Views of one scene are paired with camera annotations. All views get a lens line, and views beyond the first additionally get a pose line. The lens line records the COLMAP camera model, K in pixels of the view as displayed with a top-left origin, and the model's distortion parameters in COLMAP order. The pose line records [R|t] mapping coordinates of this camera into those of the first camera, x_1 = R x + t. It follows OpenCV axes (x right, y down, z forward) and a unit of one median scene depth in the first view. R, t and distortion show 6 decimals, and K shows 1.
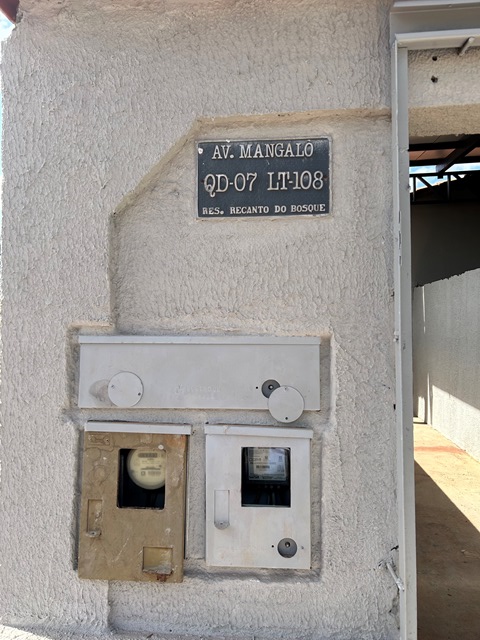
lens RADIAL K [[482.9, 0, 238.9], [0, 482.9, 319.9], [0, 0, 1]] dist [0.006462, 0.001766]
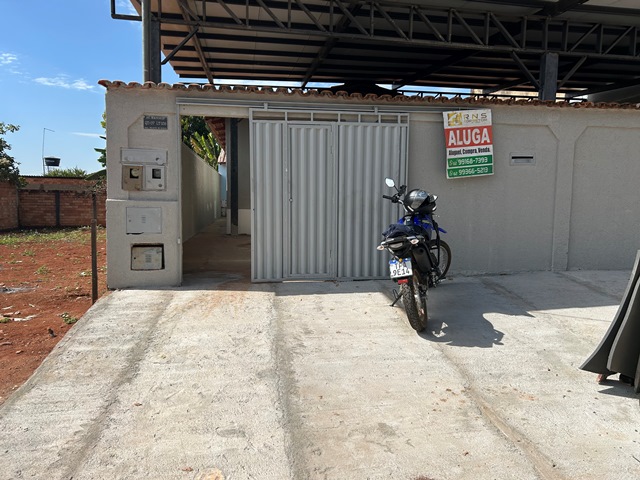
lens RADIAL K [[482.9, 0, 321.3], [0, 482.9, 240.8], [0, 0, 1]] dist [0.006462, 0.001766]
pose [[0.966337, -0.004102, 0.257246, 0.477309], [-0.018867, 0.996051, 0.086756, 0.587221], [-0.256586, -0.088688, 0.962444, -5.282029]]
